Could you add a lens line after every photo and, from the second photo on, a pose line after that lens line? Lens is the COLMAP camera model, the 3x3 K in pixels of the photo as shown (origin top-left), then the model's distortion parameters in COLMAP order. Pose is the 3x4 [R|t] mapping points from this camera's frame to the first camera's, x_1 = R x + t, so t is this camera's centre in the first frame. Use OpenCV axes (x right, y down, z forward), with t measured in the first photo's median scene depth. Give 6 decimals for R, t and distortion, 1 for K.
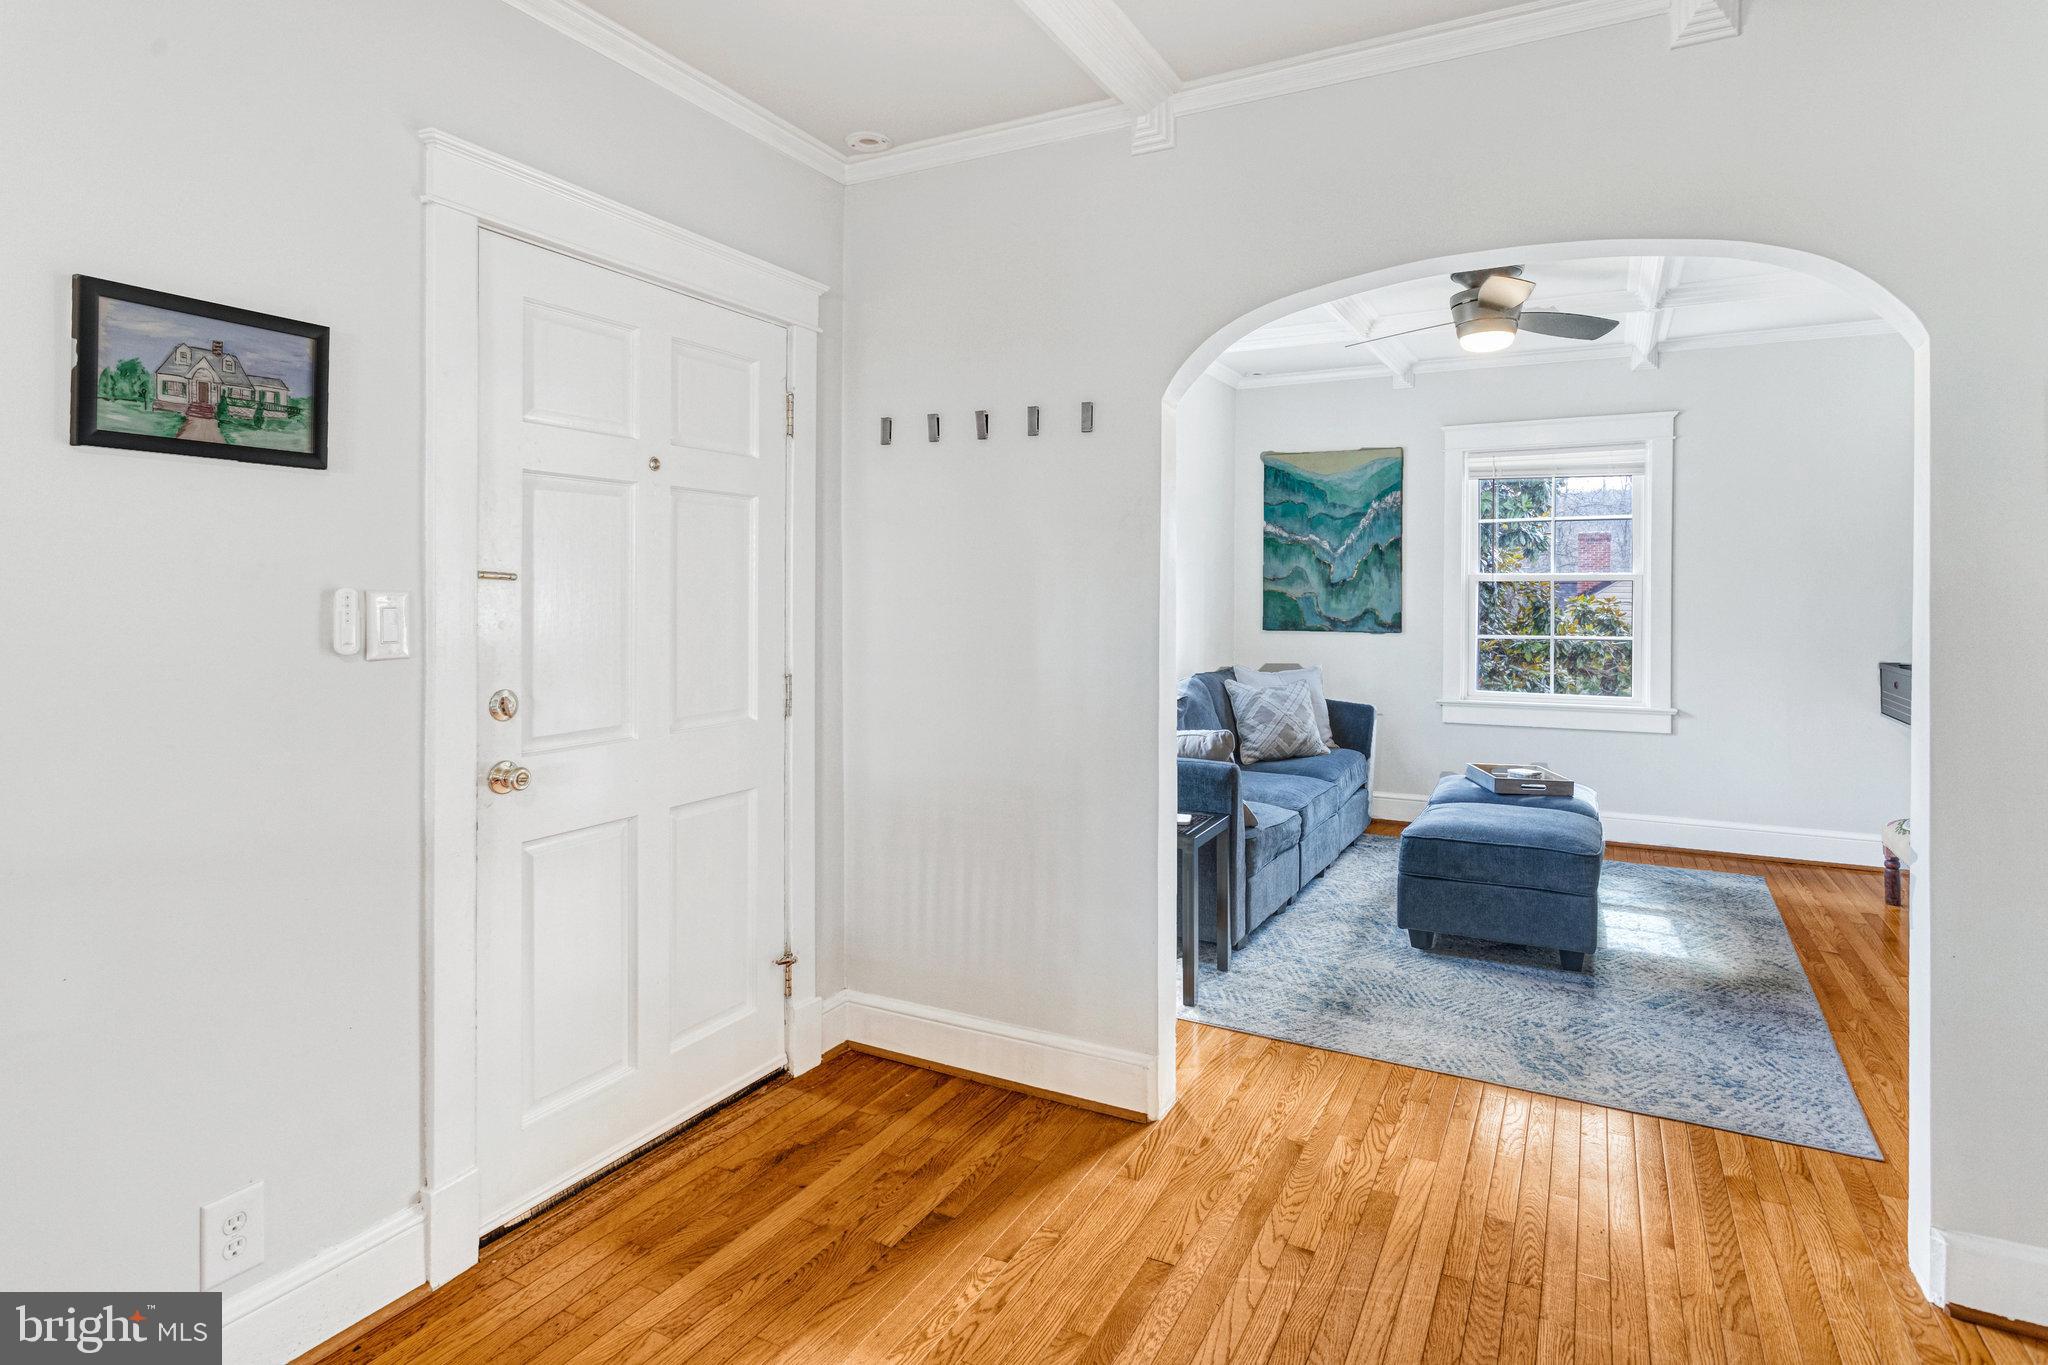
lens RADIAL K [[1161.3, 0, 957.1], [0, 1161.3, 615.0], [0, 0, 1]] dist [-0.006035, 0.003985]
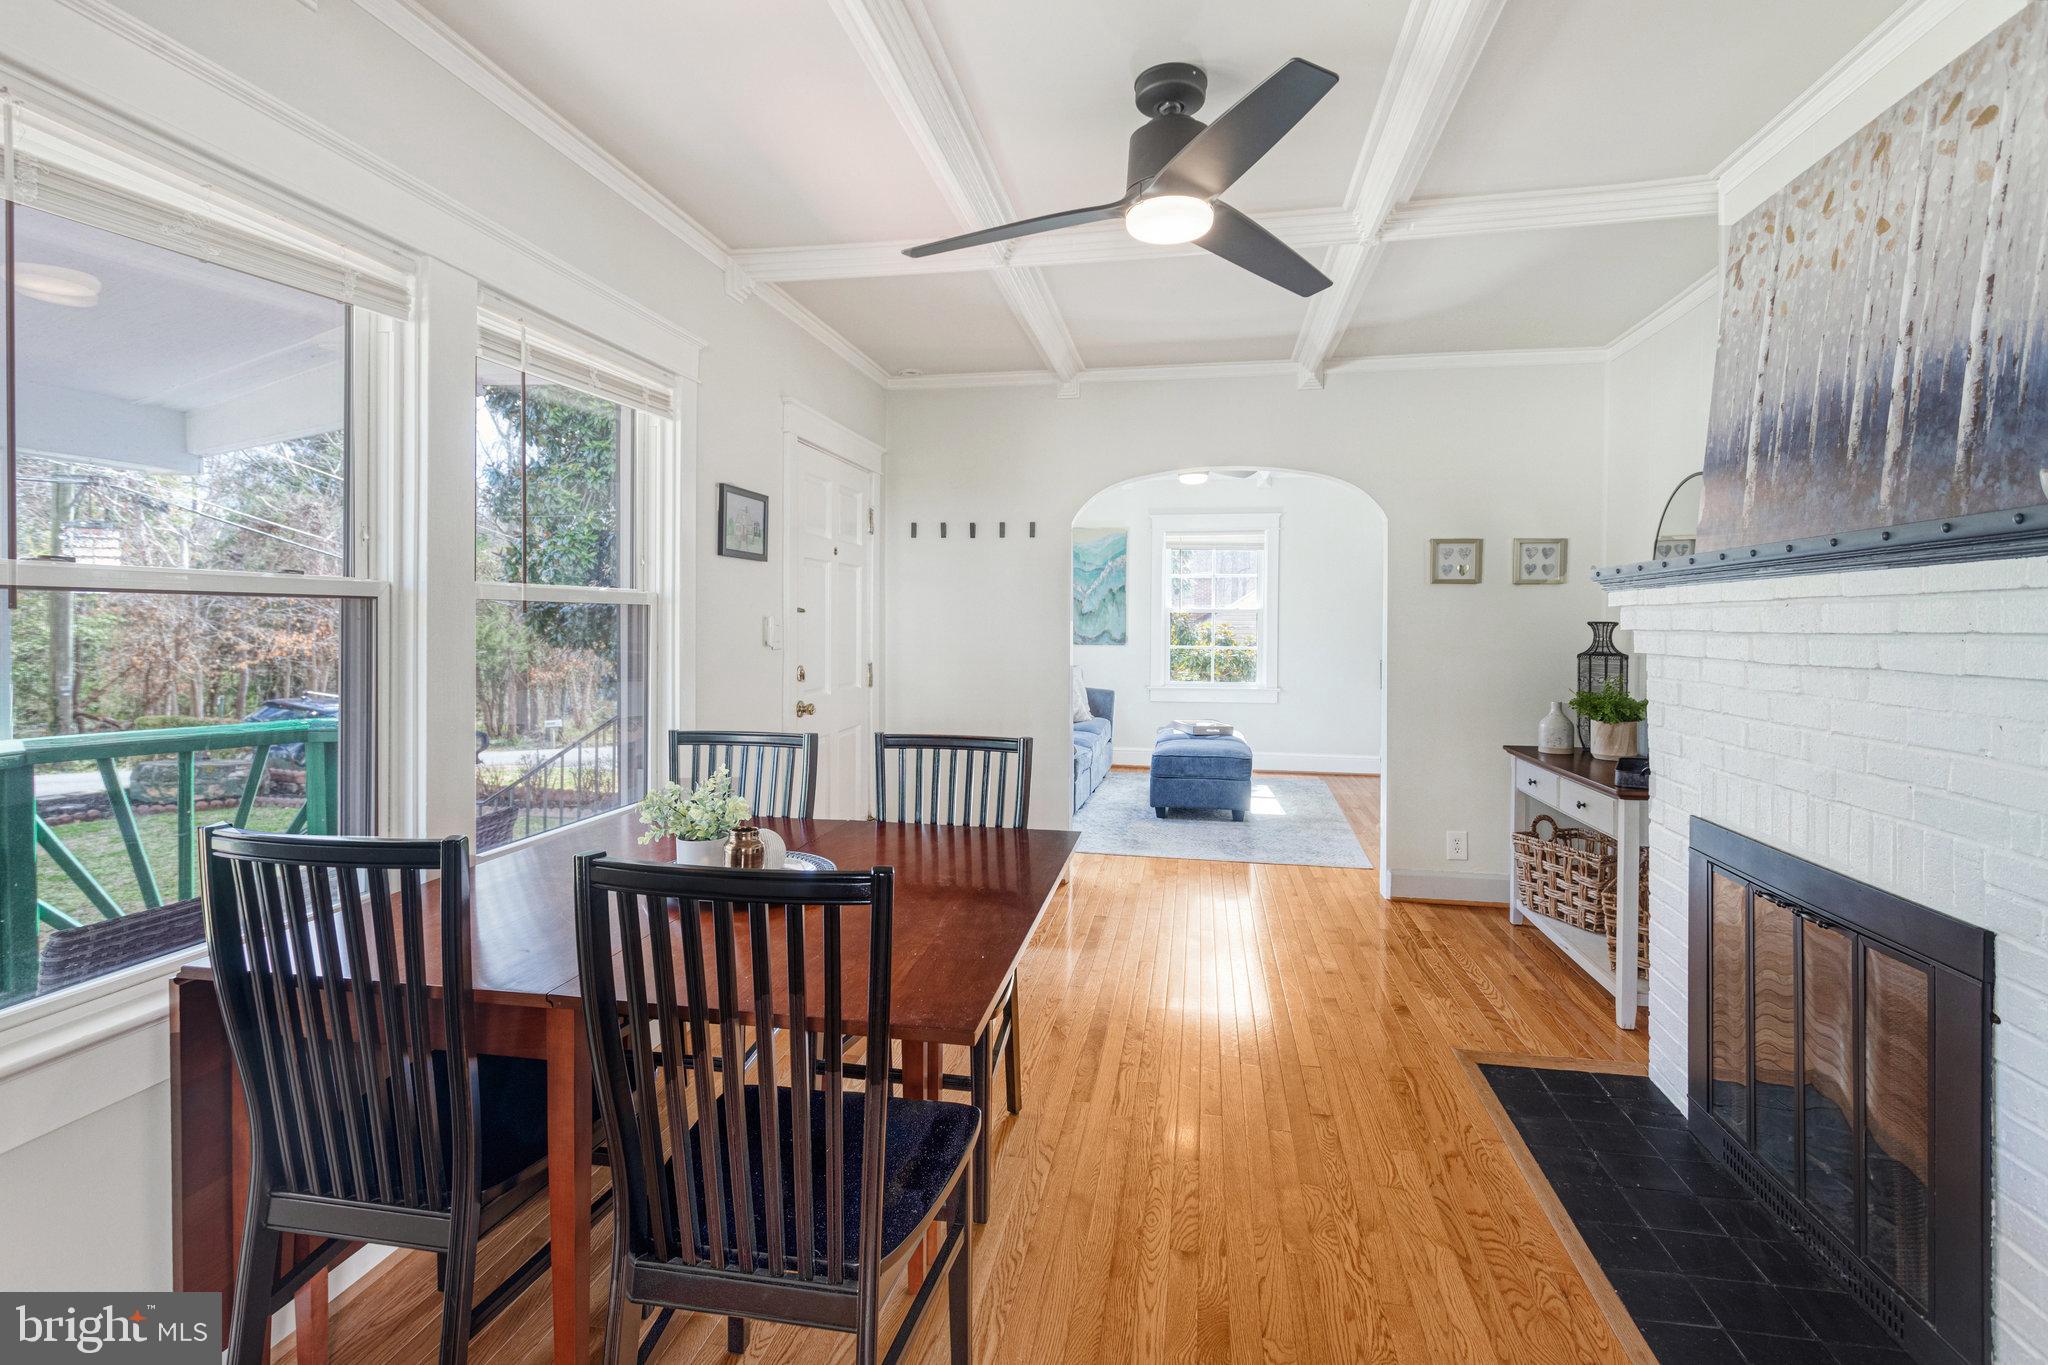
lens RADIAL K [[1006.9, 0, 996.4], [0, 1006.9, 662.3], [0, 0, 1]] dist [0.015068, -0.000900]
pose [[0.955105, -0.007765, 0.296166, -0.208445], [0.000438, 0.999692, 0.024798, 0.004867], [-0.296267, -0.023555, 0.954815, -0.280689]]
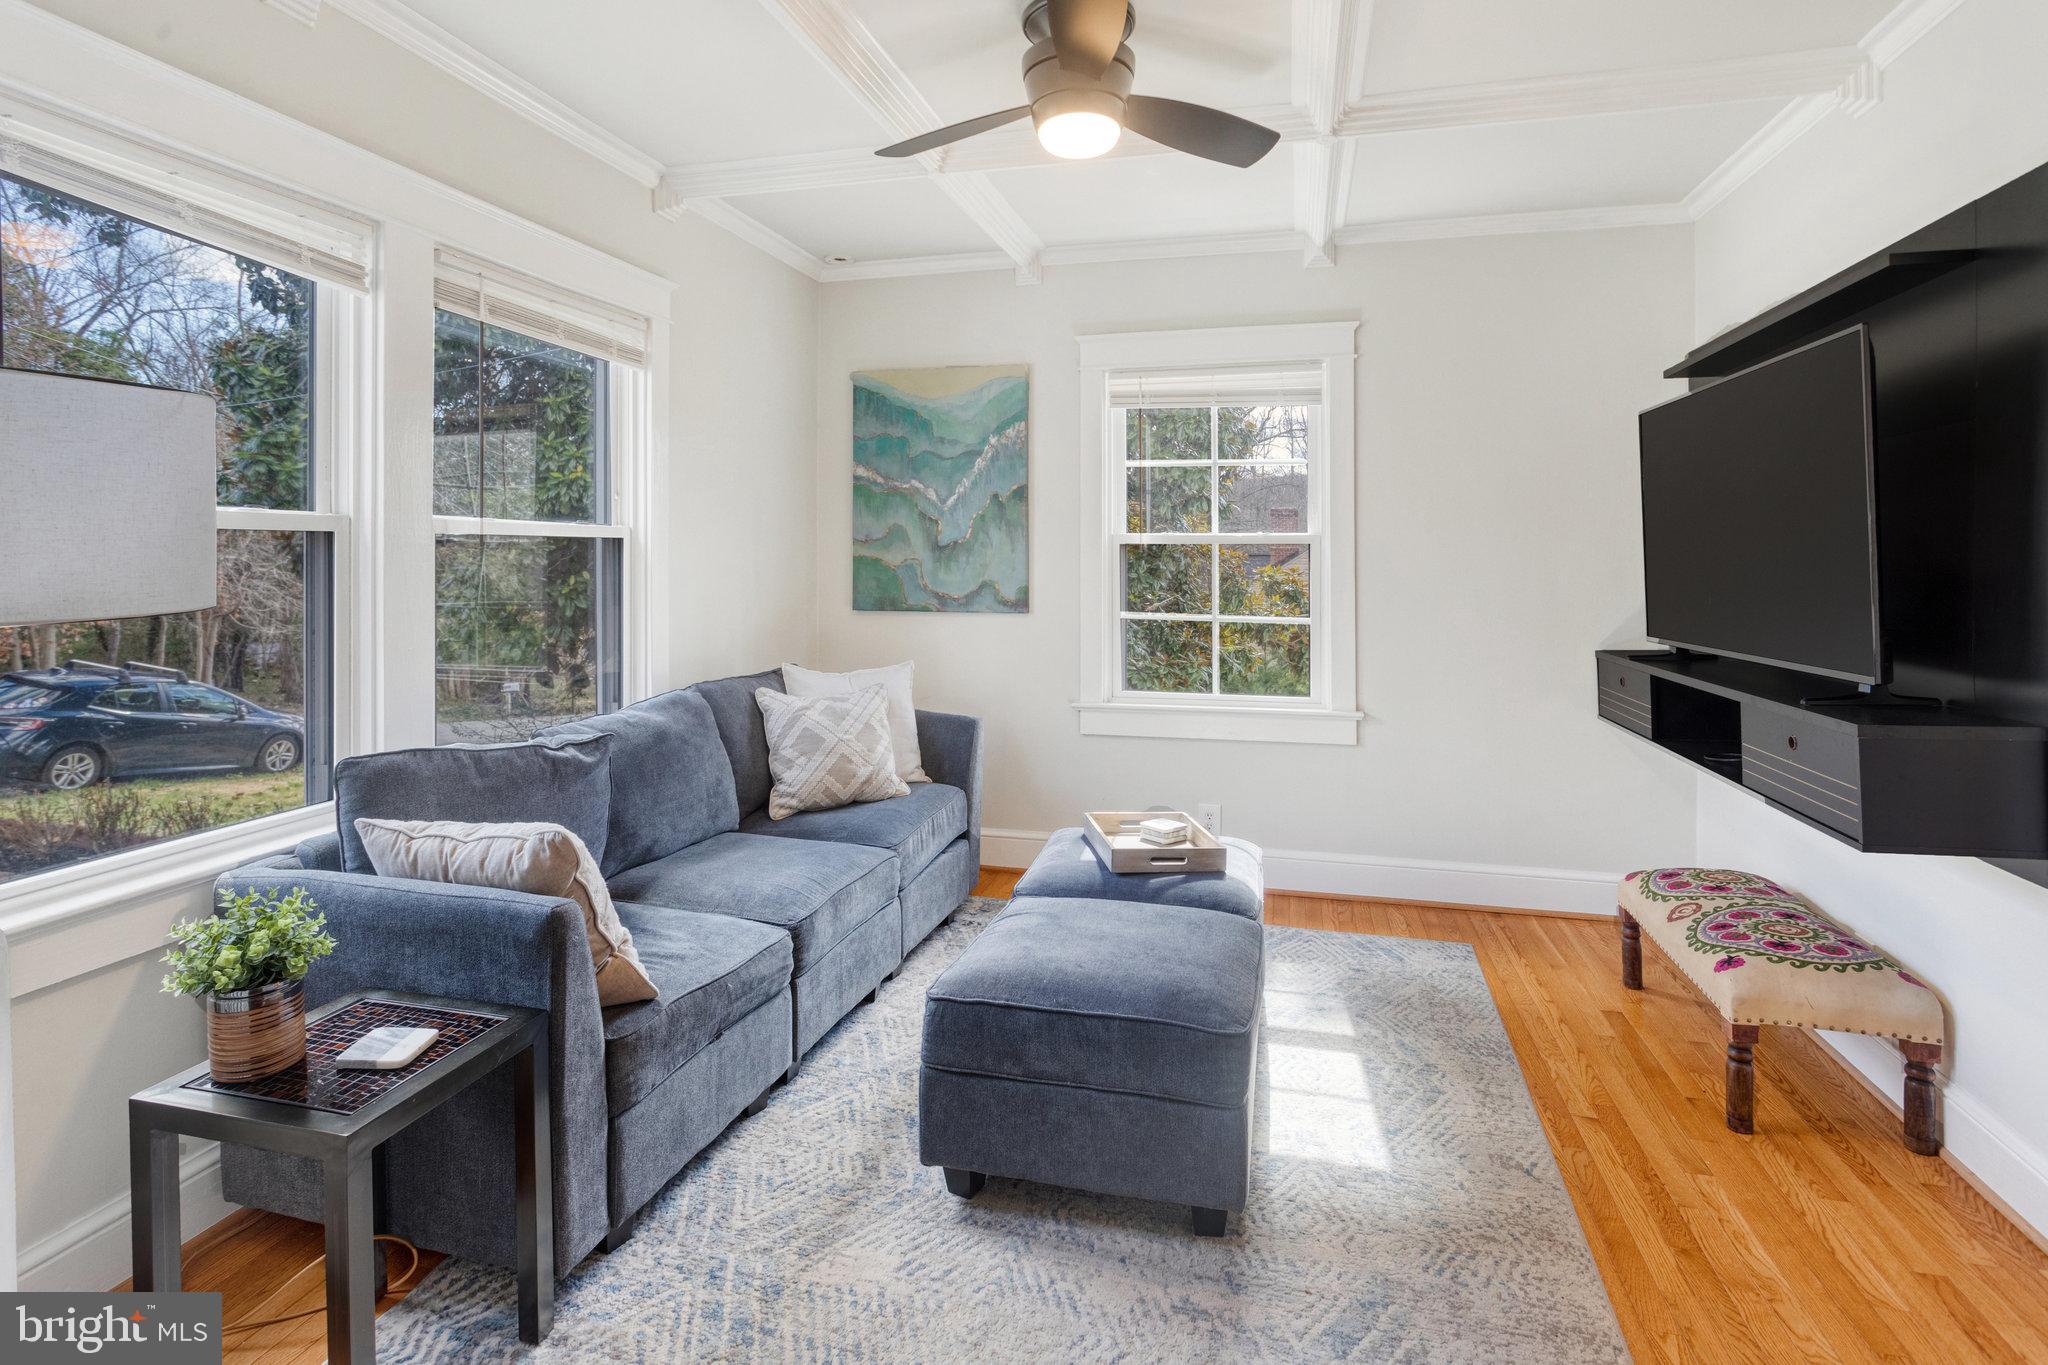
lens RADIAL K [[1052.4, 0, 1011.3], [0, 1052.4, 560.9], [0, 0, 1]] dist [-0.019792, 0.007184]
pose [[0.970347, 0.001881, 0.241708, 0.229686], [0.004002, 0.999708, -0.023848, -0.002359], [-0.241682, 0.024108, 0.970056, 0.383905]]
